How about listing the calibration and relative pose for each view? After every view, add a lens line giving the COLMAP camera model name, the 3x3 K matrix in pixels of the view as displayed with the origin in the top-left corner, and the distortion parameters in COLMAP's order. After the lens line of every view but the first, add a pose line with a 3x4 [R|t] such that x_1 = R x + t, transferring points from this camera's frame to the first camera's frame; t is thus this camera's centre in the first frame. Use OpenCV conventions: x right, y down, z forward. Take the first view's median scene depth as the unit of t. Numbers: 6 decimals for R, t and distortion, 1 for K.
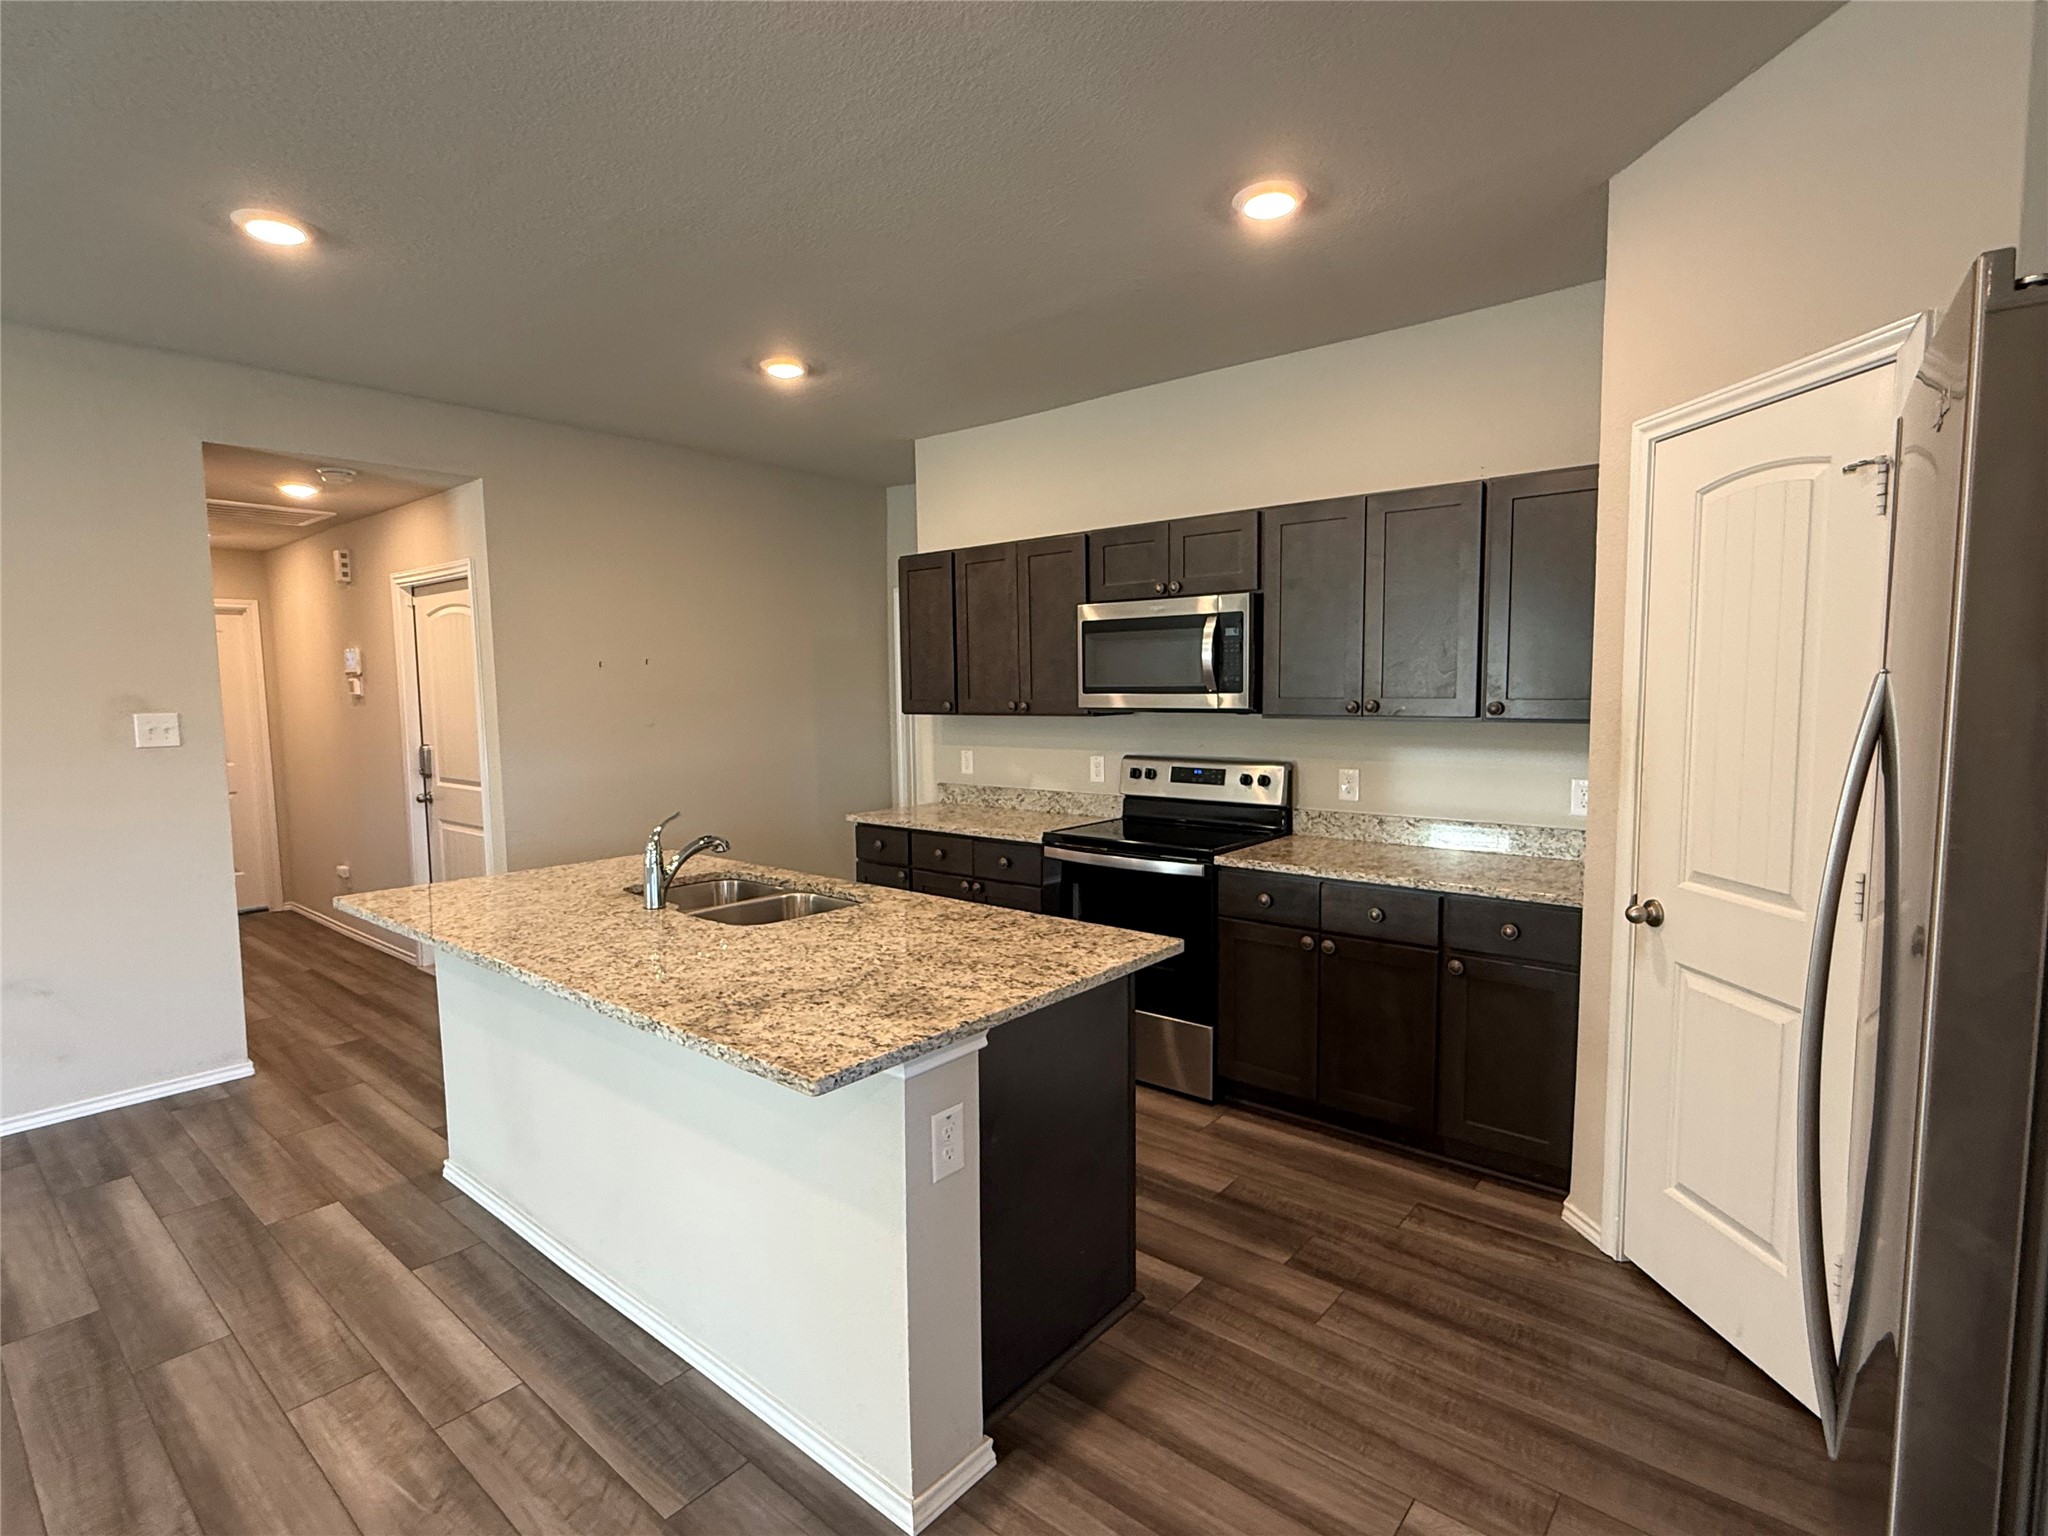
lens RADIAL K [[1004.6, 0, 1016.4], [0, 1004.6, 764.8], [0, 0, 1]] dist [0.000136, -0.000511]
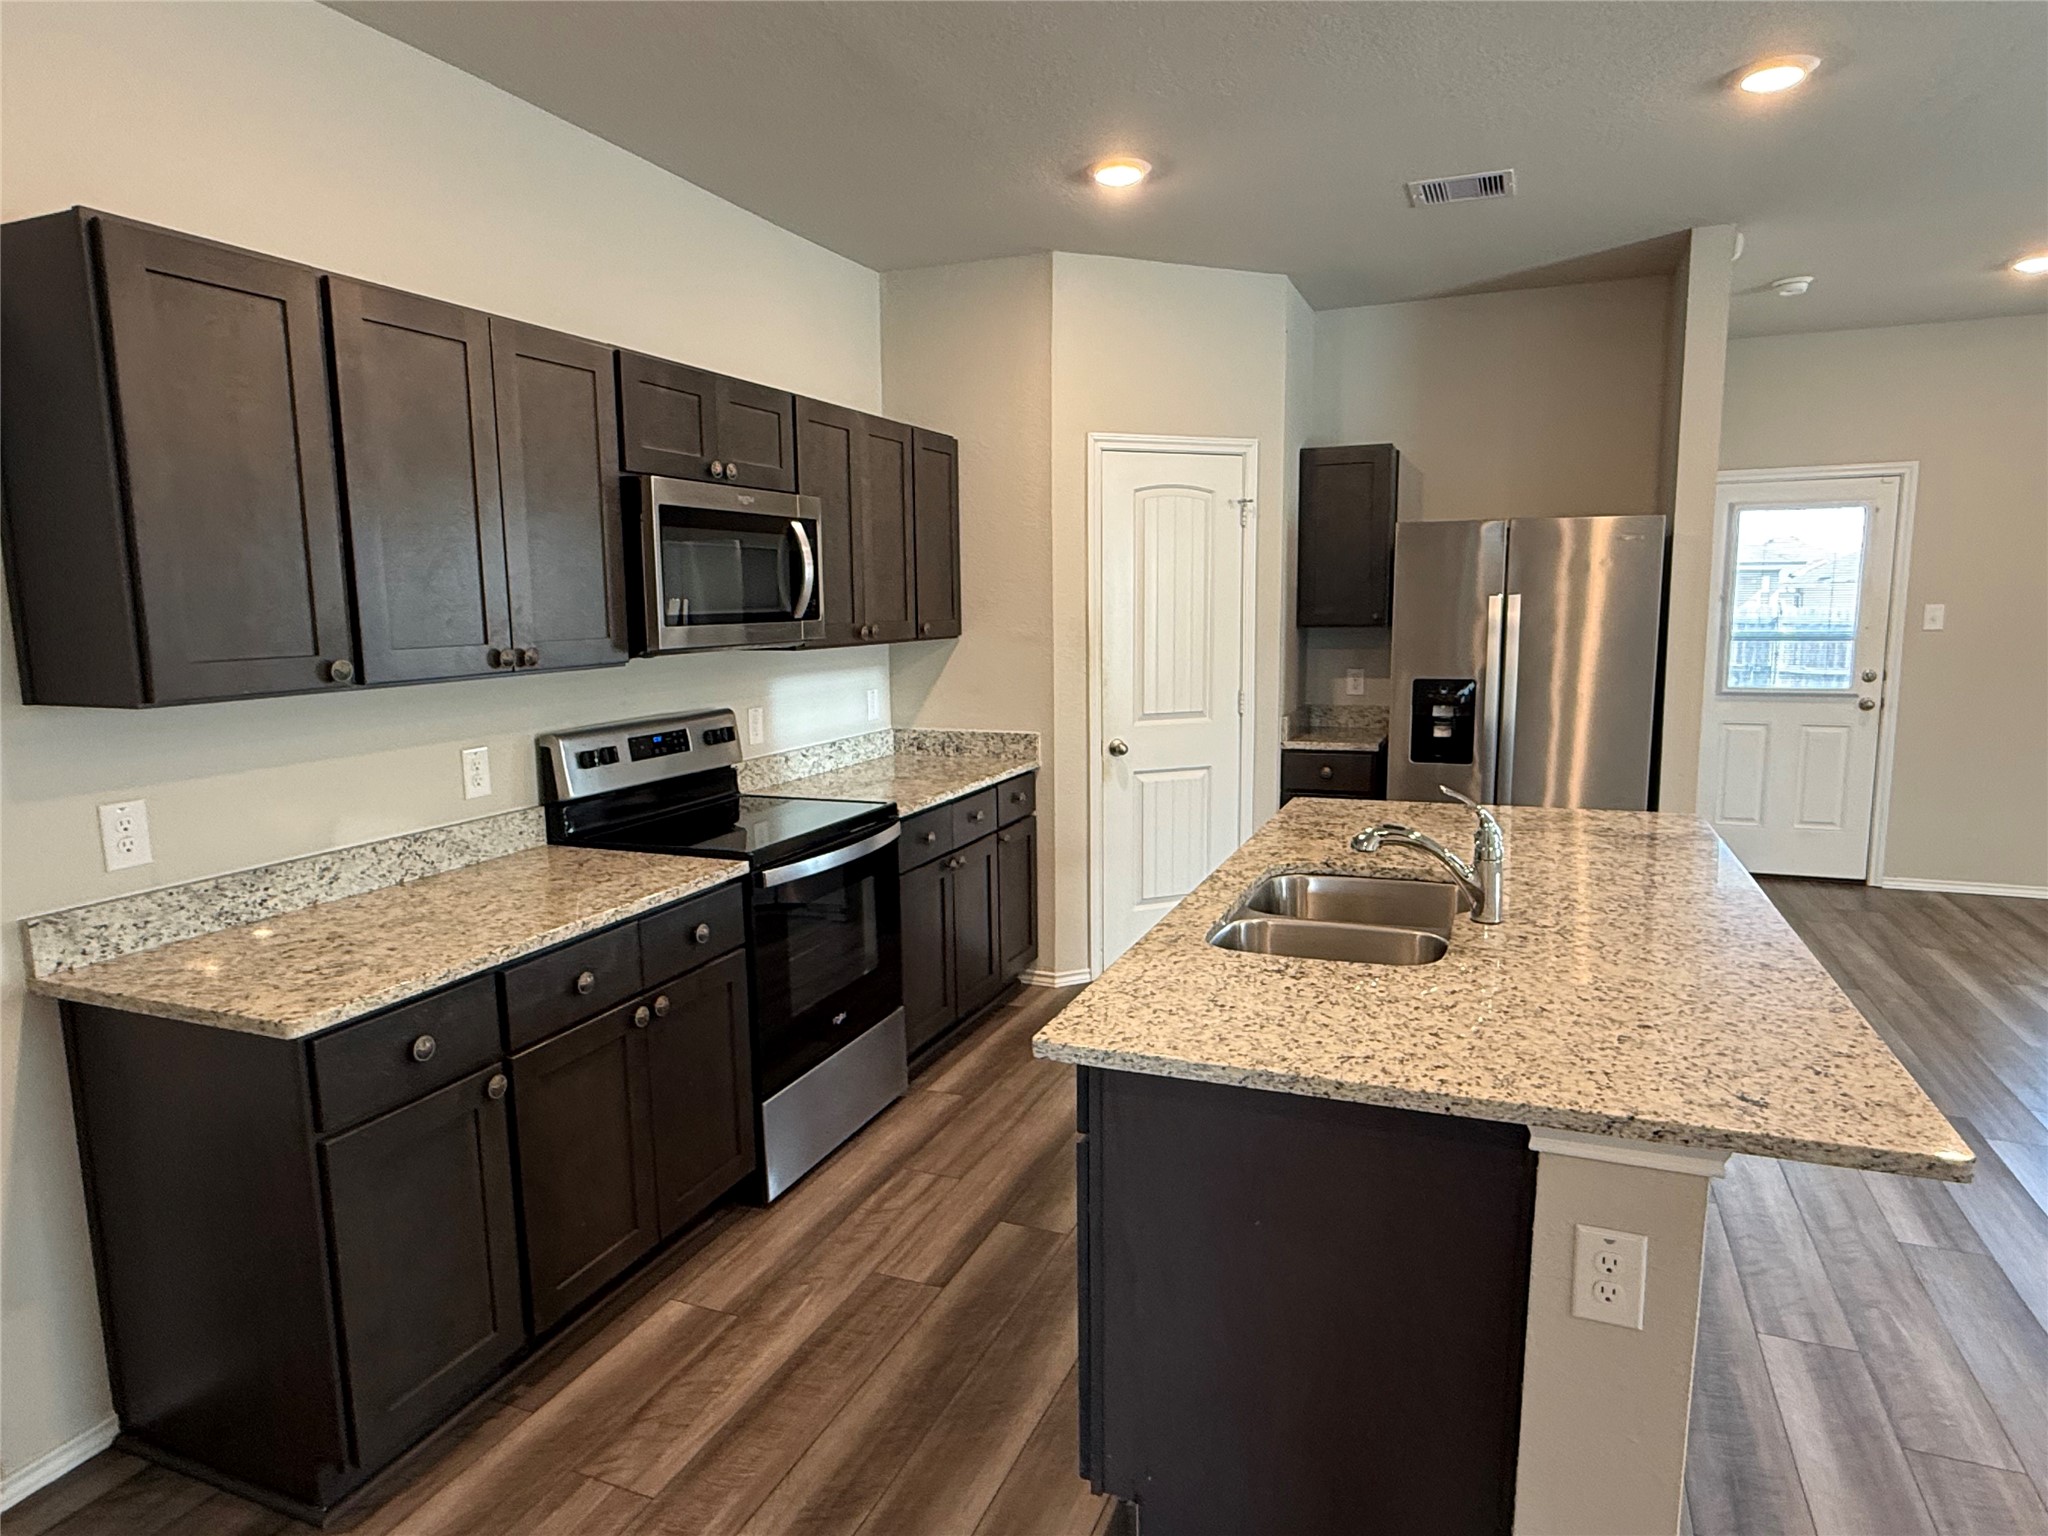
lens RADIAL K [[1213.7, 0, 1015.3], [0, 1213.7, 771.5], [0, 0, 1]] dist [-0.000293, 0.000474]
pose [[-0.300714, -0.121271, 0.945973, -0.734644], [0.092141, 0.983548, 0.155379, -0.083715], [-0.949253, 0.133888, -0.284592, 1.084844]]
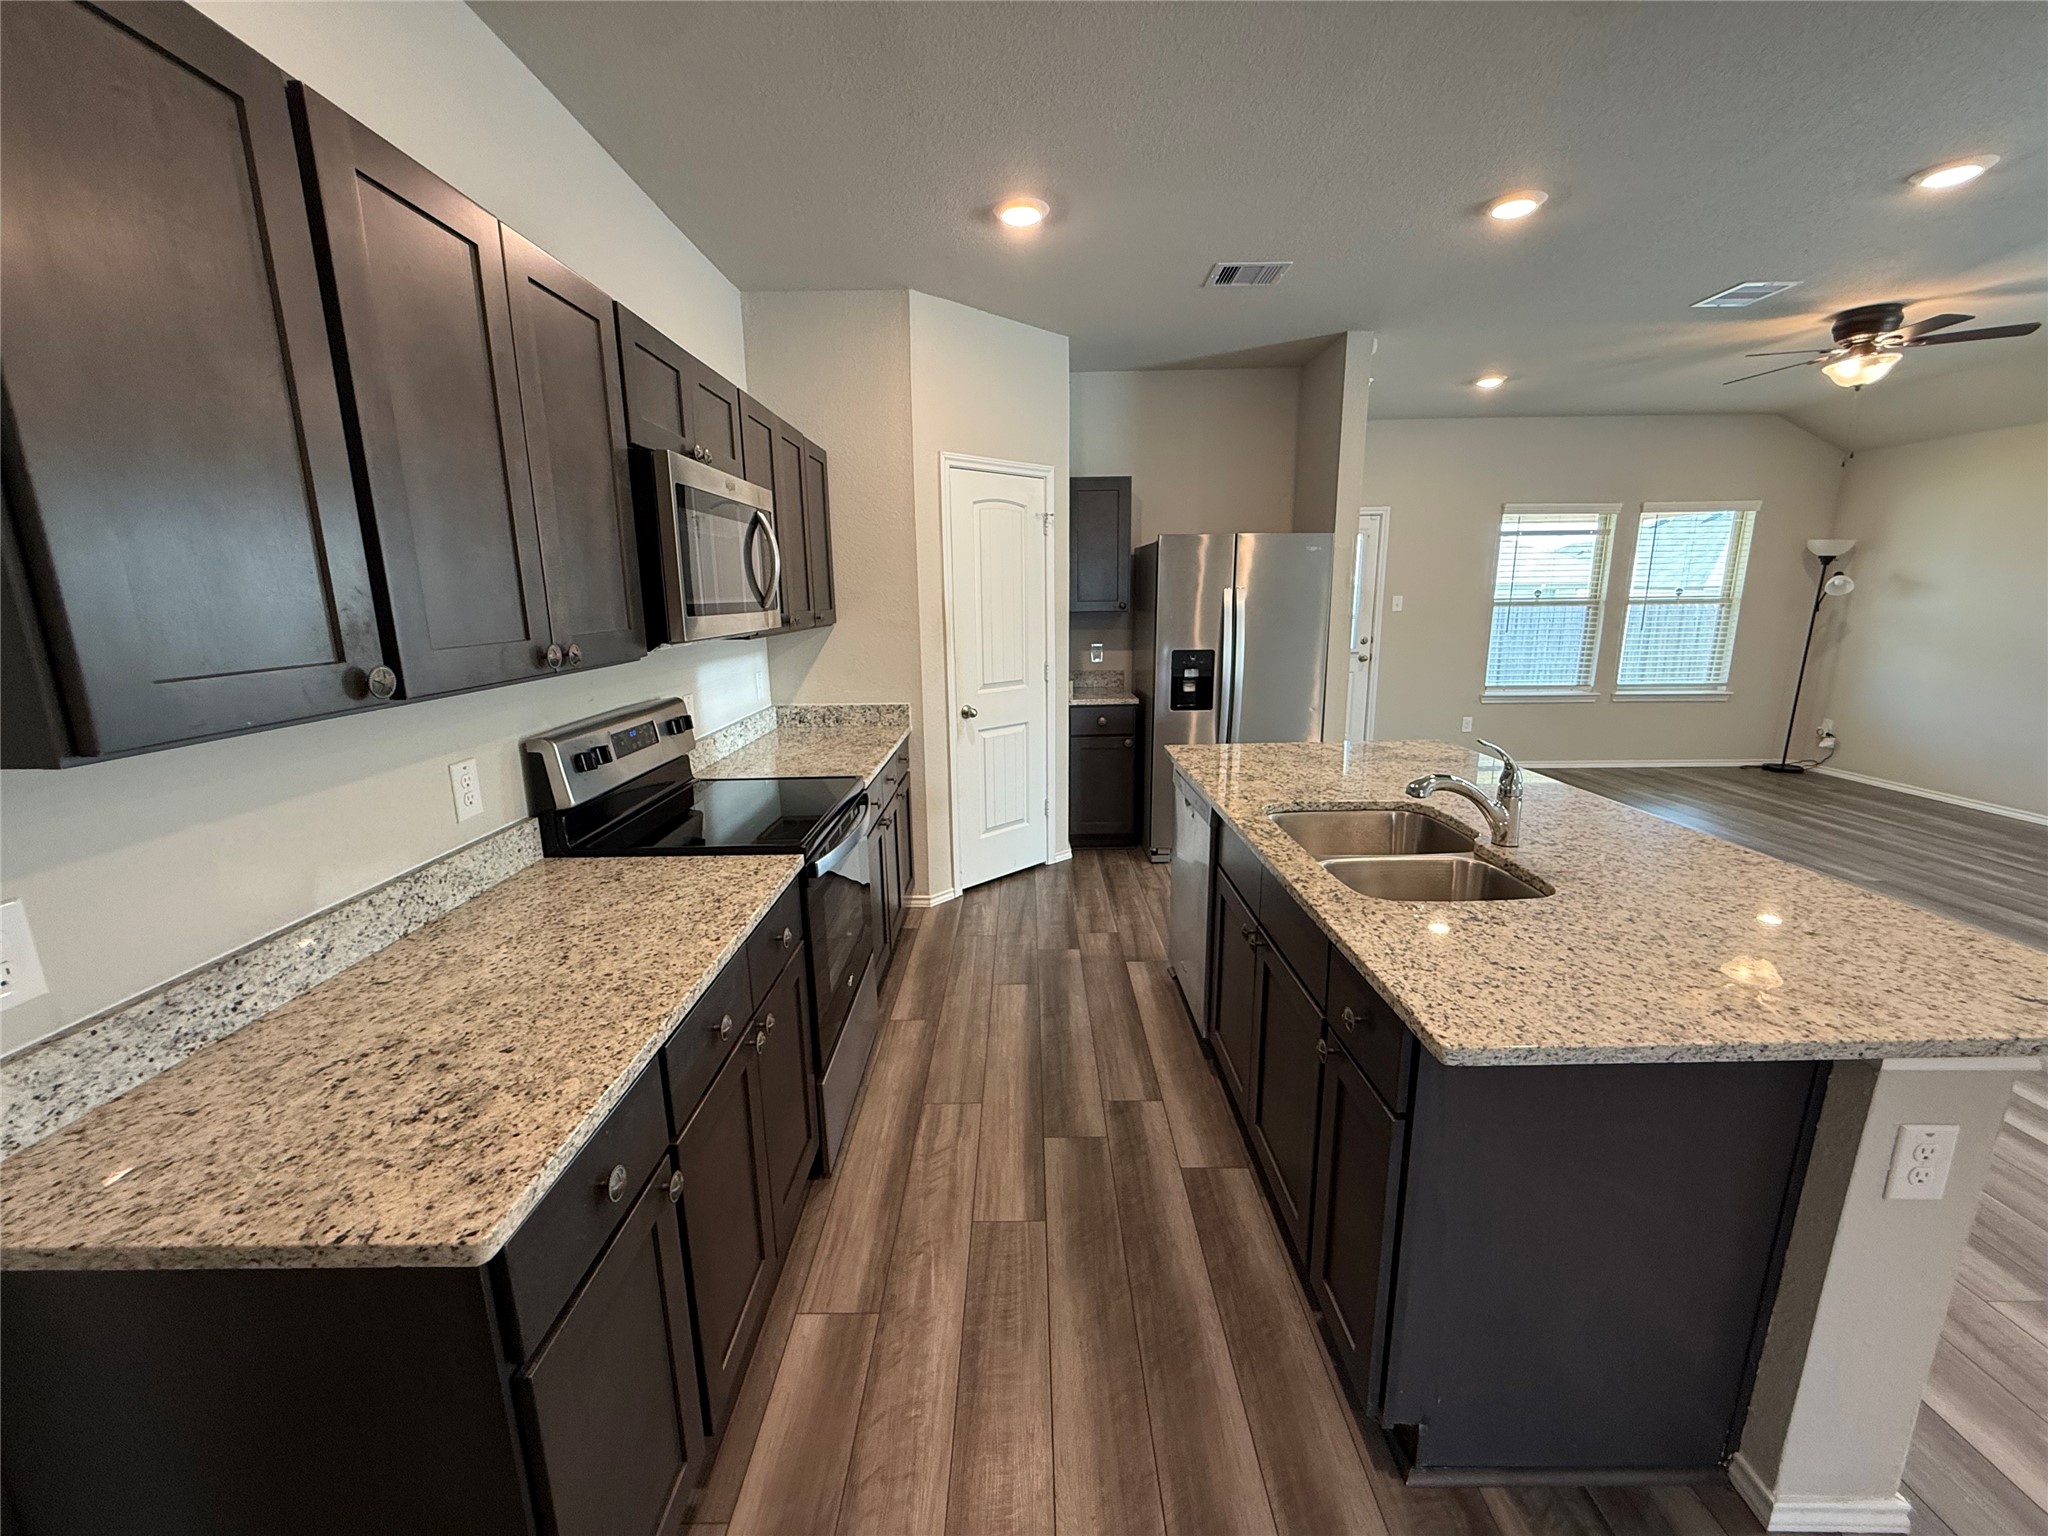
lens RADIAL K [[818.2, 0, 1018.5], [0, 818.2, 767.3], [0, 0, 1]] dist [-0.000320, -0.000201]
pose [[-0.640353, -0.142330, 0.754778, -0.434640], [0.082208, 0.964336, 0.251591, -0.094869], [-0.763668, 0.223156, -0.605815, 1.228321]]
